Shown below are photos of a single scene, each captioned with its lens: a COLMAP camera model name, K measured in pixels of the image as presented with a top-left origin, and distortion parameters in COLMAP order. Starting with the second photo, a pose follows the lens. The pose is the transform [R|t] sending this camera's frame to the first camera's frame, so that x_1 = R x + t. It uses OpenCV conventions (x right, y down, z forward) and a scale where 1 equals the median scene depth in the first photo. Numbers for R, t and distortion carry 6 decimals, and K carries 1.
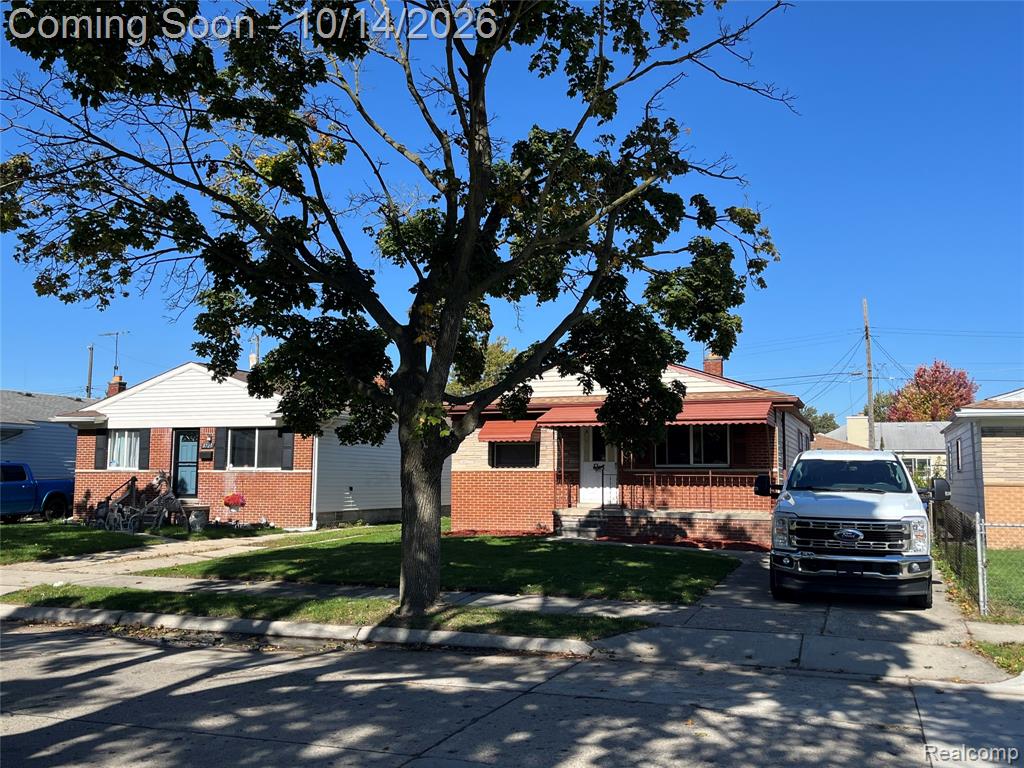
lens RADIAL K [[1048.7, 0, 512.0], [0, 1048.7, 384.0], [0, 0, 1]] dist [0.156041, -0.003600]
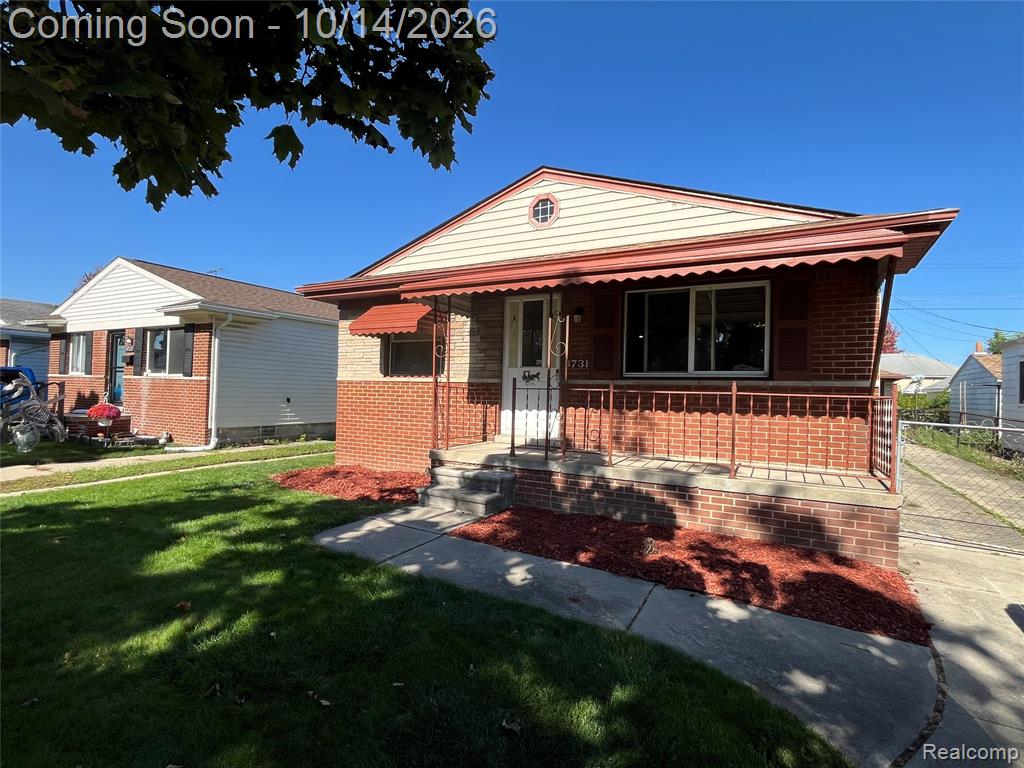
lens RADIAL K [[512.9, 0, 512.0], [0, 512.9, 384.0], [0, 0, 1]] dist [-0.001028, -0.000022]
pose [[0.987965, 0.017960, -0.153630, 0.112807], [-0.007140, 0.997473, 0.070693, 0.060573], [0.154512, -0.068745, 0.985596, 0.685116]]
